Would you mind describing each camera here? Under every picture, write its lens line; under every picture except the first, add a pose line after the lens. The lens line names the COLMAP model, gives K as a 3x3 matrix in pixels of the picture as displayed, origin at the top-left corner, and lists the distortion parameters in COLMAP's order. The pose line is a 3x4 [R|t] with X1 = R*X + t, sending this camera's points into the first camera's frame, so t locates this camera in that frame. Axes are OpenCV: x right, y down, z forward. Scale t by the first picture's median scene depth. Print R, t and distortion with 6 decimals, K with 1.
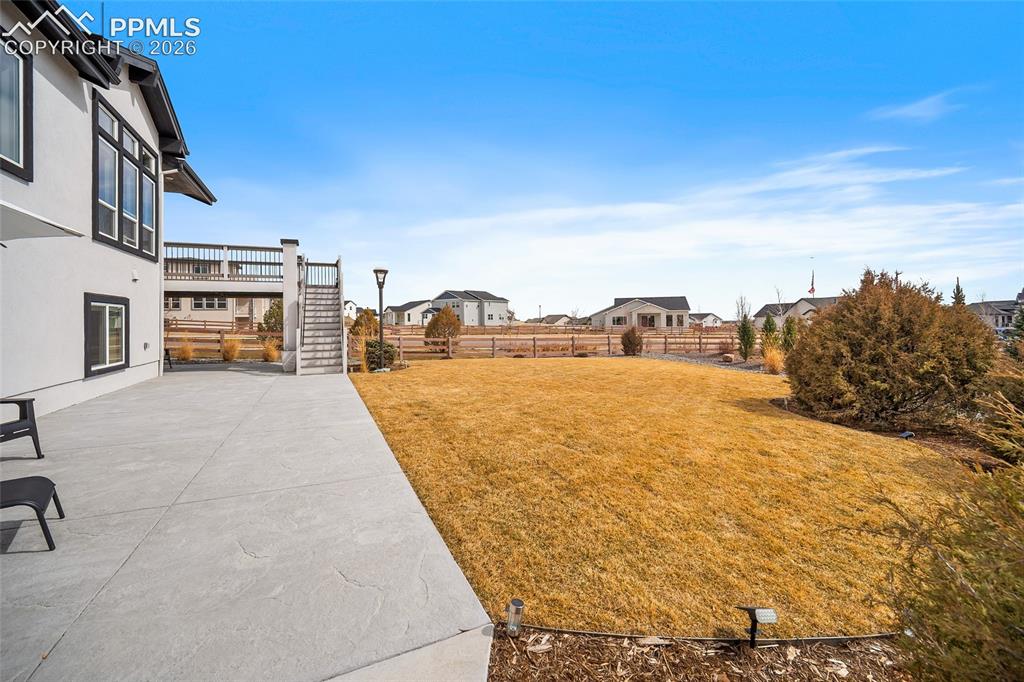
lens RADIAL K [[411.0, 0, 515.8], [0, 411.0, 319.8], [0, 0, 1]] dist [-0.000420, 0.000245]
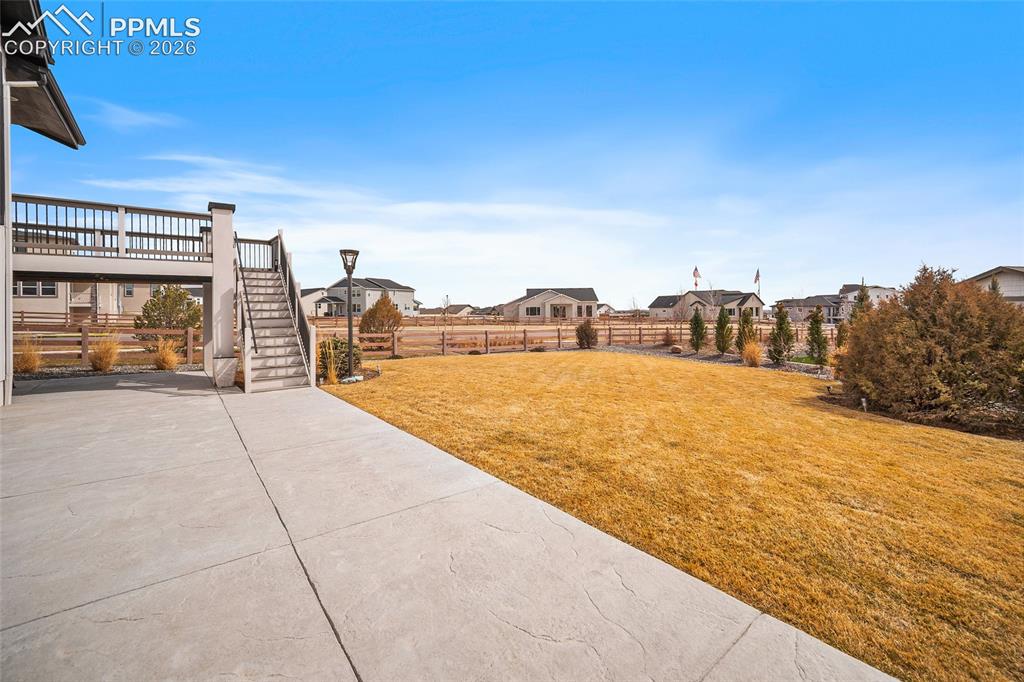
lens RADIAL K [[411.0, 0, 503.7], [0, 411.0, 314.3], [0, 0, 1]] dist [-0.000420, 0.000245]
pose [[0.971437, -0.001637, 0.237293, -0.211409], [-0.001222, 0.999928, 0.011902, -0.008926], [-0.237295, -0.011852, 0.971365, 0.156153]]
